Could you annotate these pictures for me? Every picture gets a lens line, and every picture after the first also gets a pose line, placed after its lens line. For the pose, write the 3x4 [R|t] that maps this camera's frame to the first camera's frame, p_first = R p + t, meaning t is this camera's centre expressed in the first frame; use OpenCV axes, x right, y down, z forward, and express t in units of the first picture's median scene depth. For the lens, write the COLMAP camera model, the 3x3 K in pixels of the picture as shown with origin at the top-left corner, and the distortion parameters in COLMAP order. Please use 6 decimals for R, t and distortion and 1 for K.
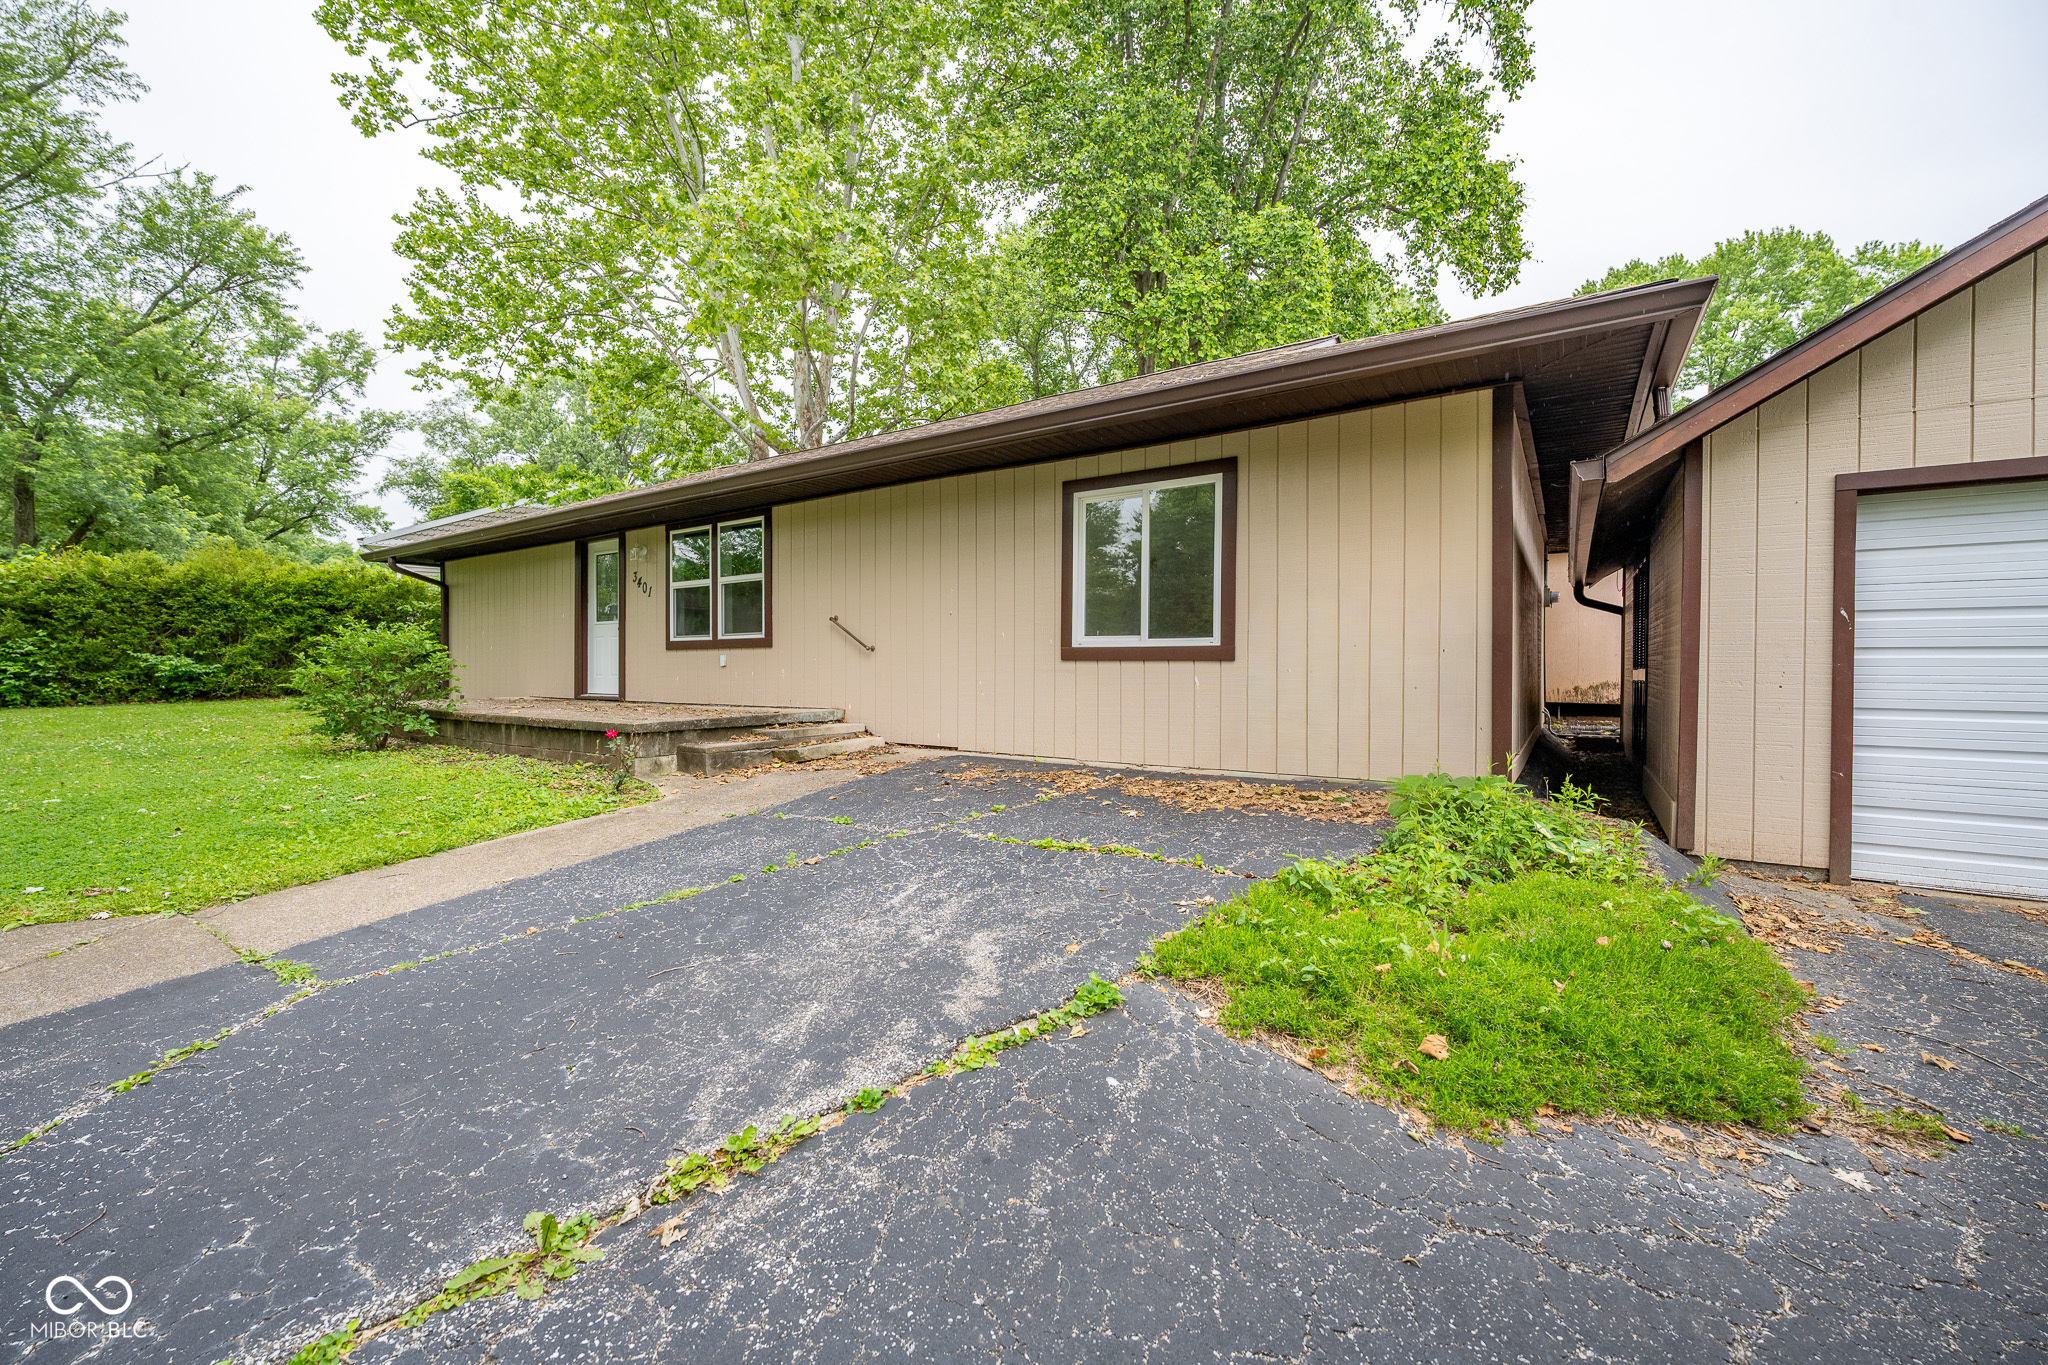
lens RADIAL K [[797.5, 0, 1046.1], [0, 797.5, 677.0], [0, 0, 1]] dist [-0.002453, -0.000166]
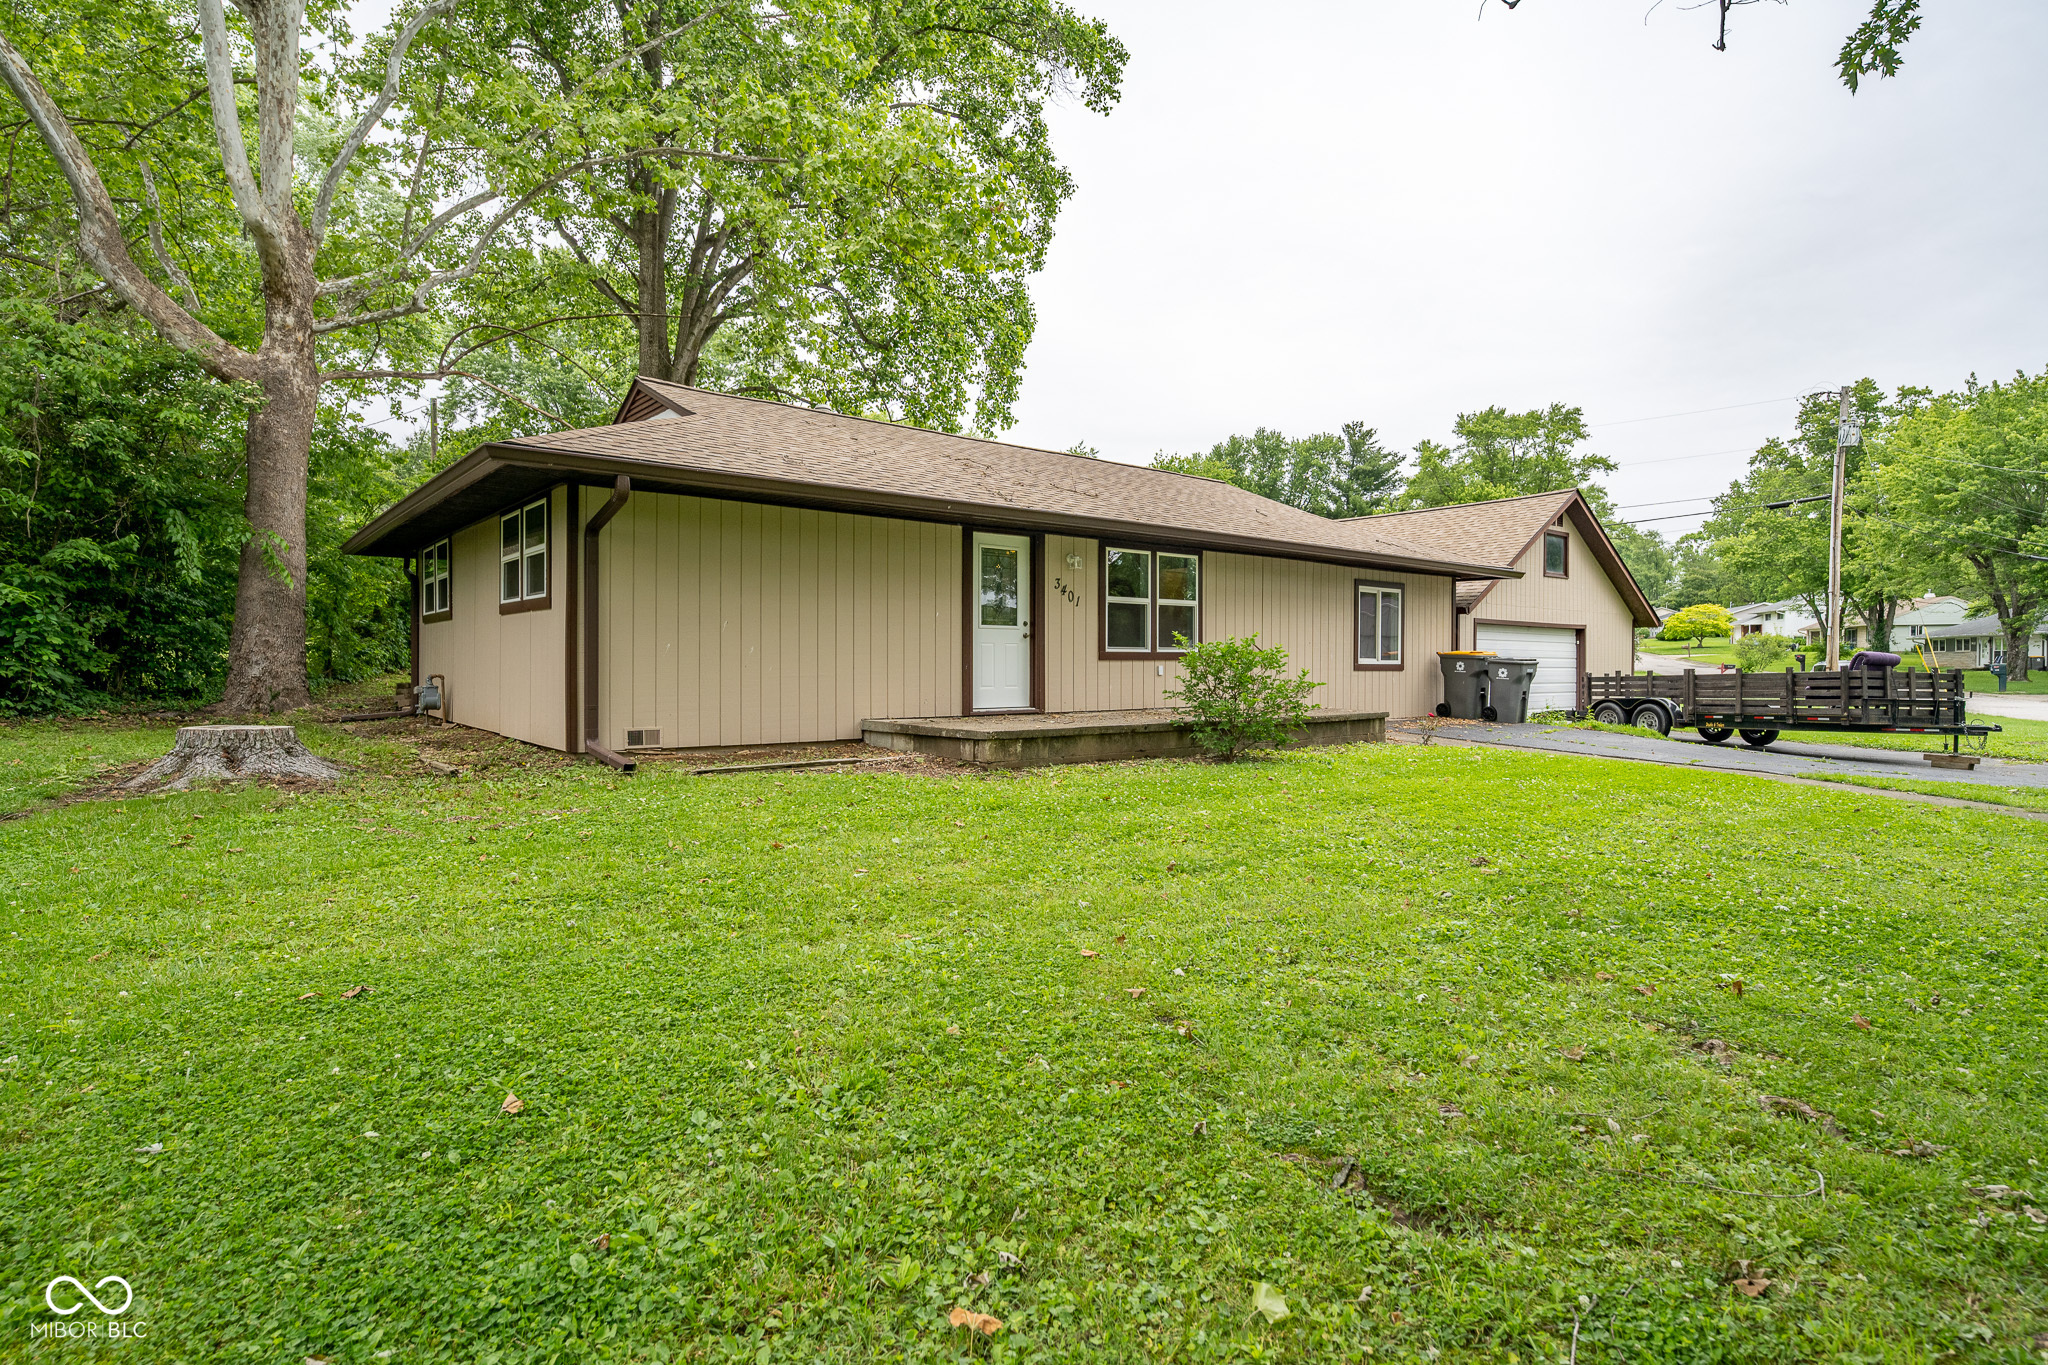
lens RADIAL K [[1033.7, 0, 1020.7], [0, 1033.7, 674.6], [0, 0, 1]] dist [-0.000915, 0.000142]
pose [[0.302170, -0.010789, 0.953193, -1.806740], [0.009606, 0.999920, 0.008273, -0.027100], [-0.953206, 0.006657, 0.302249, 0.694924]]
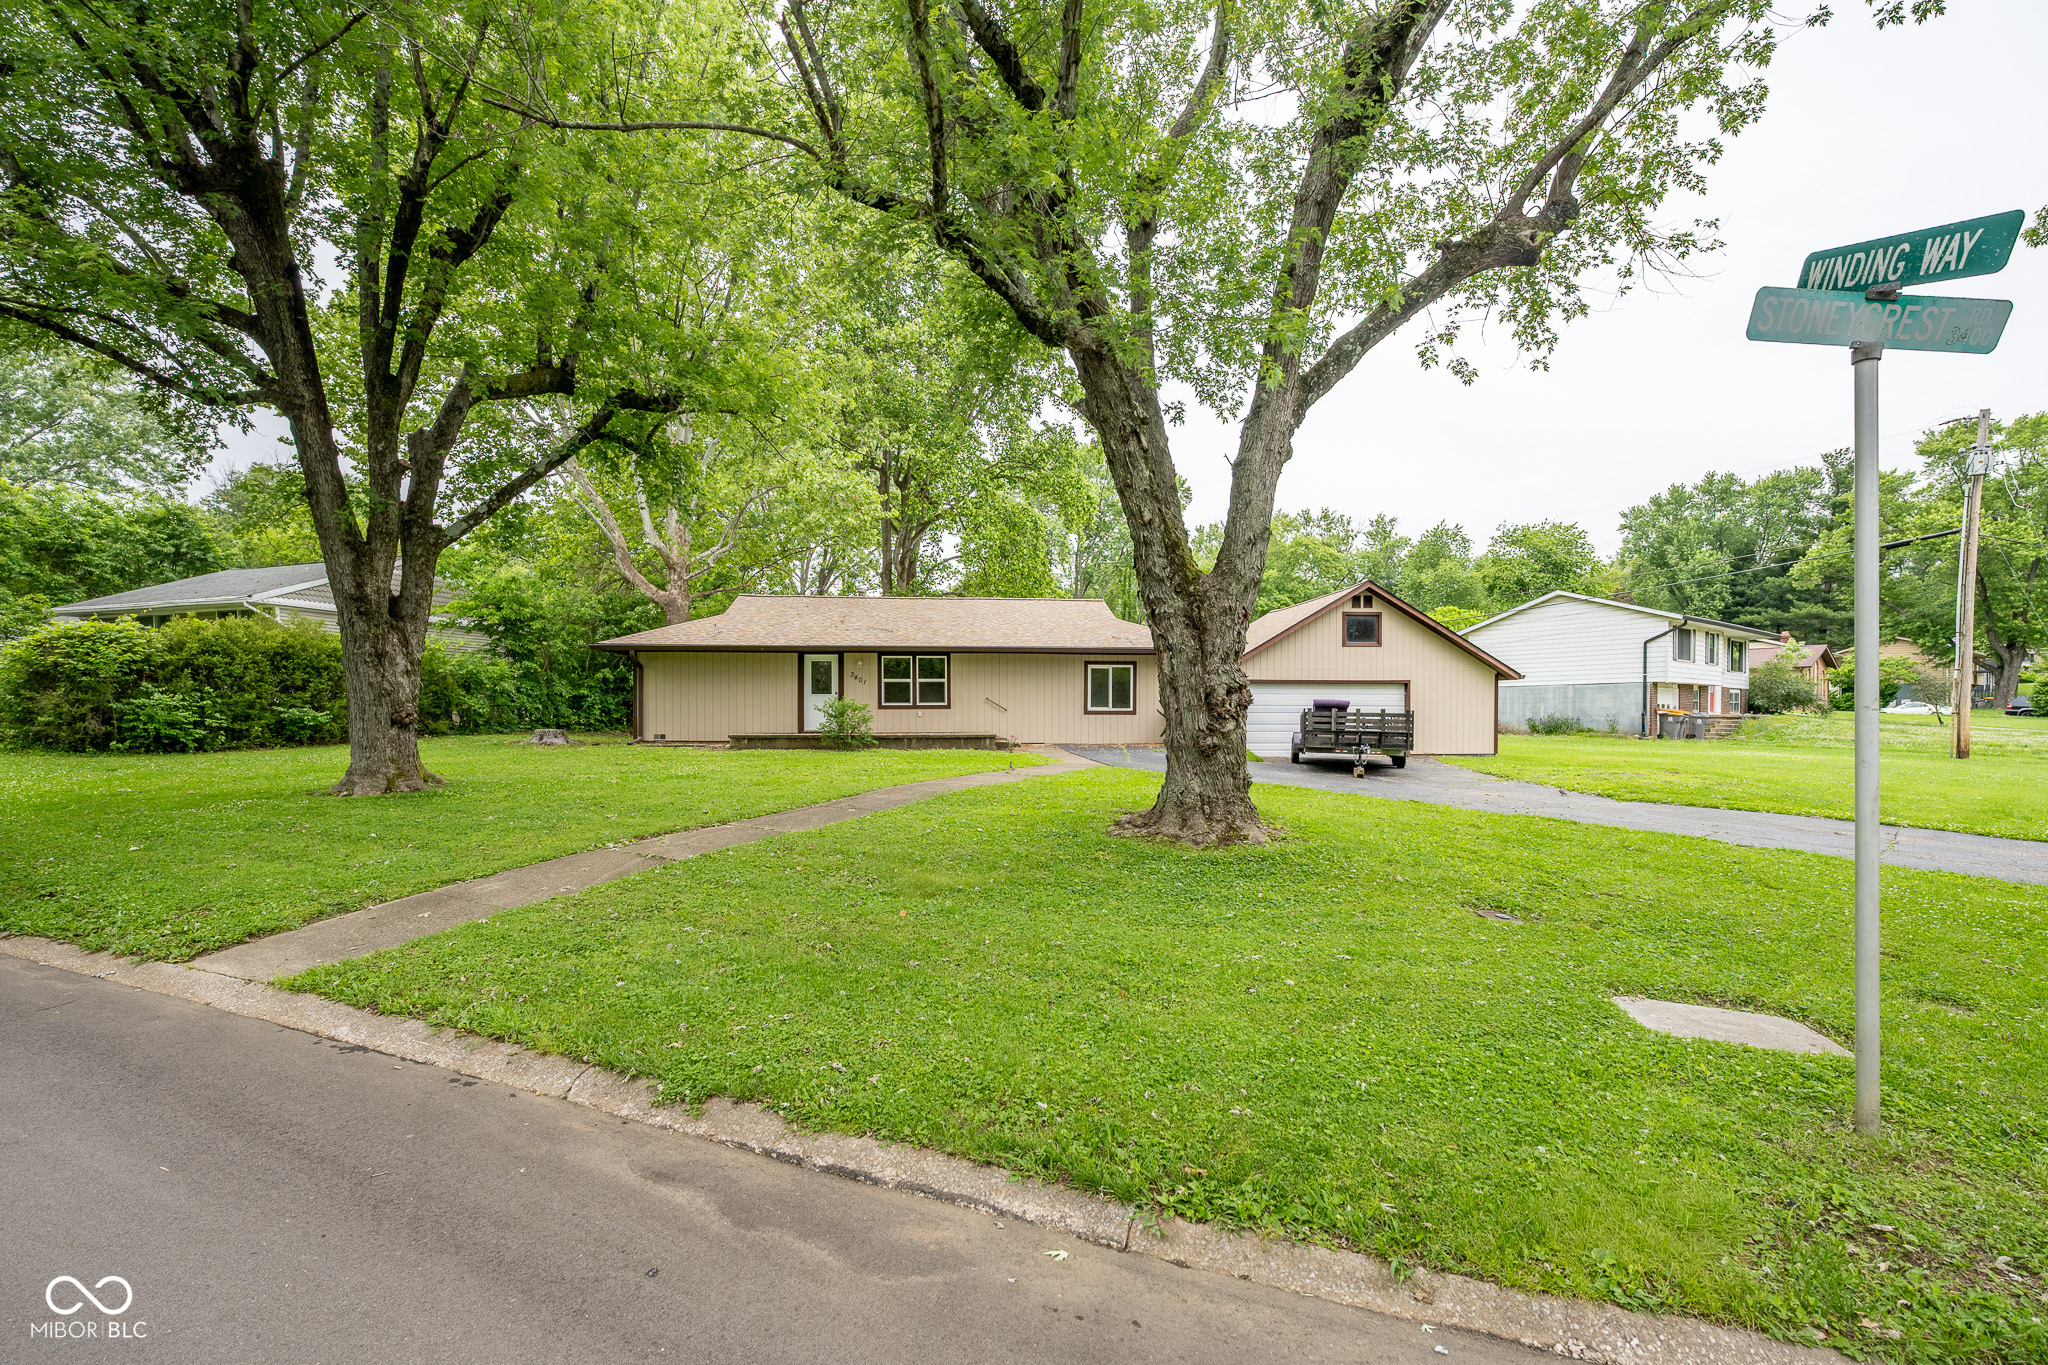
lens RADIAL K [[869.8, 0, 1022.1], [0, 869.8, 720.4], [0, 0, 1]] dist [-0.002244, -0.000345]
pose [[0.777593, -0.004416, 0.628752, -1.704335], [0.010267, 0.999931, -0.005675, 0.016074], [-0.628684, 0.010868, 0.777585, -1.152755]]
